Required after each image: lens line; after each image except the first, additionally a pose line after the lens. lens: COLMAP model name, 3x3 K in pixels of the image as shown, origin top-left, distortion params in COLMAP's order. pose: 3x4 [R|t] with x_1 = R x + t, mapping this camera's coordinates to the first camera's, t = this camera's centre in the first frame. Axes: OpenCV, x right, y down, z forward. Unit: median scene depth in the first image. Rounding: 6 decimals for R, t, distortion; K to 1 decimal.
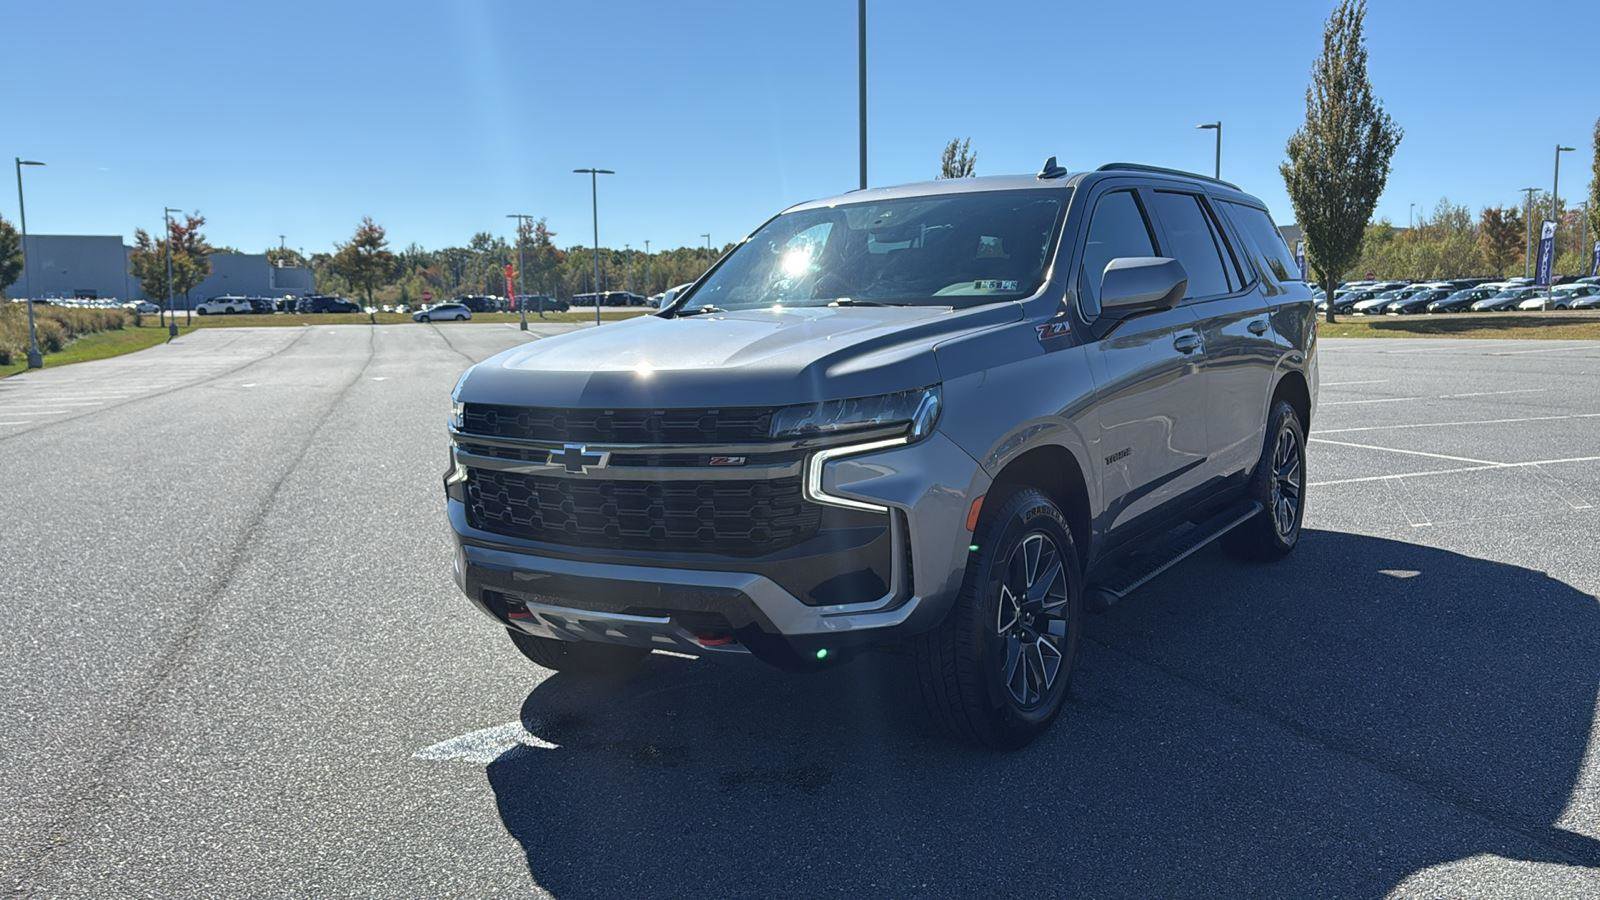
lens RADIAL K [[1245.6, 0, 835.8], [0, 1245.6, 477.9], [0, 0, 1]] dist [0.142087, -0.232810]
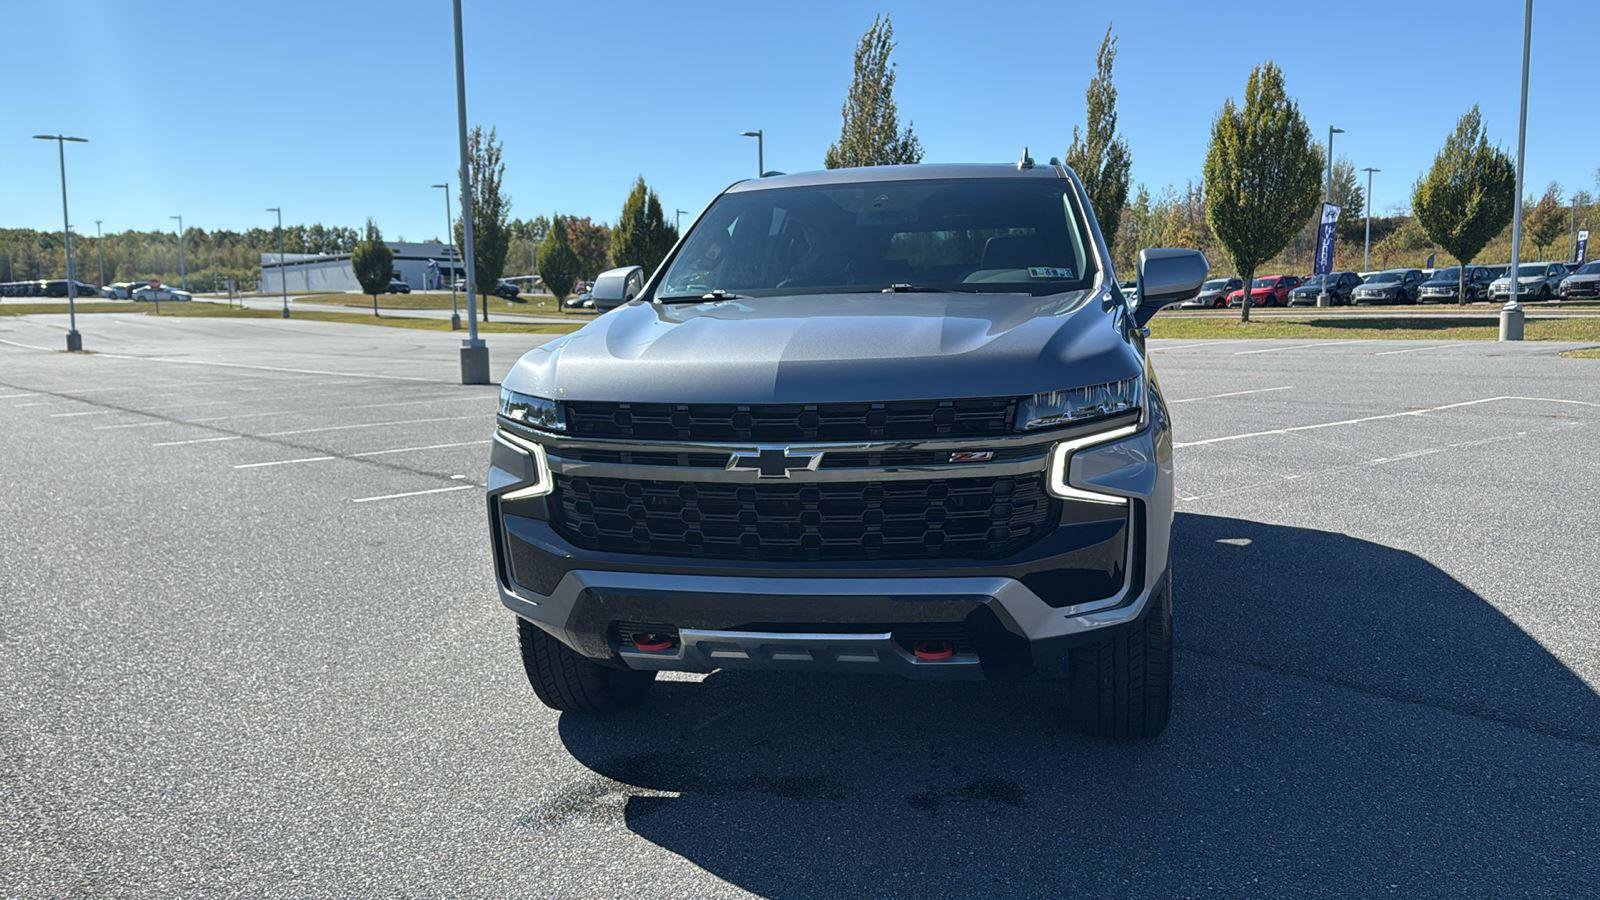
lens RADIAL K [[1245.6, 0, 835.8], [0, 1245.6, 477.9], [0, 0, 1]] dist [0.142087, -0.232810]
pose [[0.929780, -0.042611, 0.365641, -0.493179], [0.041973, 0.999072, 0.009699, -0.010549], [-0.365715, 0.006329, 0.930705, 0.171374]]
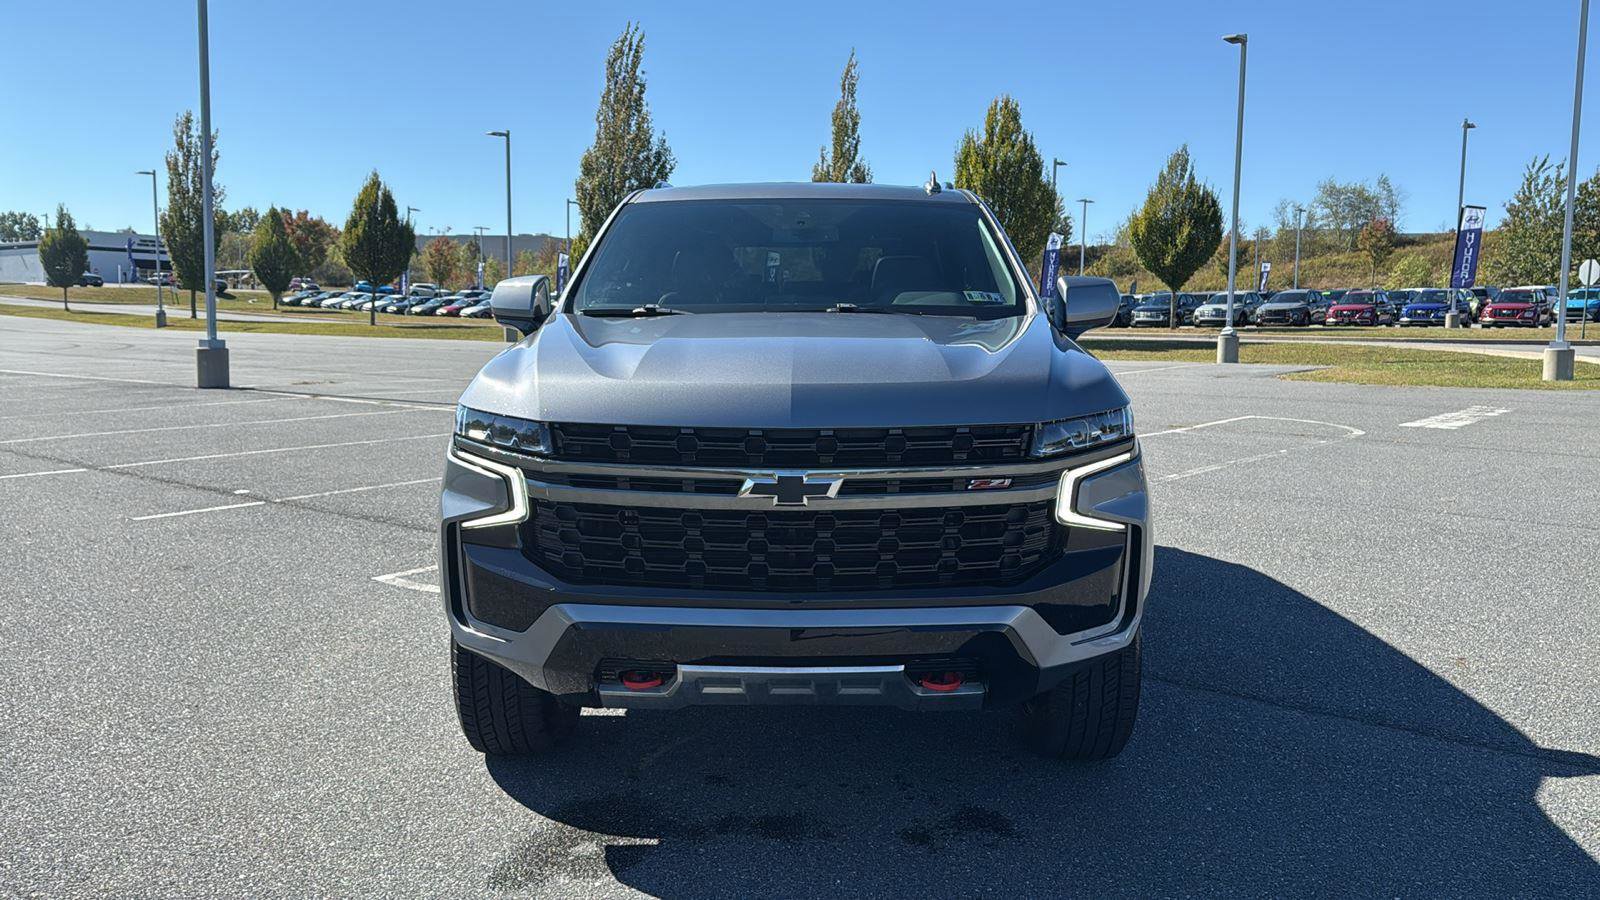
lens RADIAL K [[1249.6, 0, 800.0], [0, 1249.6, 450.0], [0, 0, 1]] dist [0.128983, -0.213659]
pose [[0.848100, -0.026461, 0.529175, -0.655753], [0.038690, 0.999179, -0.012044, -0.031088], [-0.528422, 0.030689, 0.848427, 0.282783]]
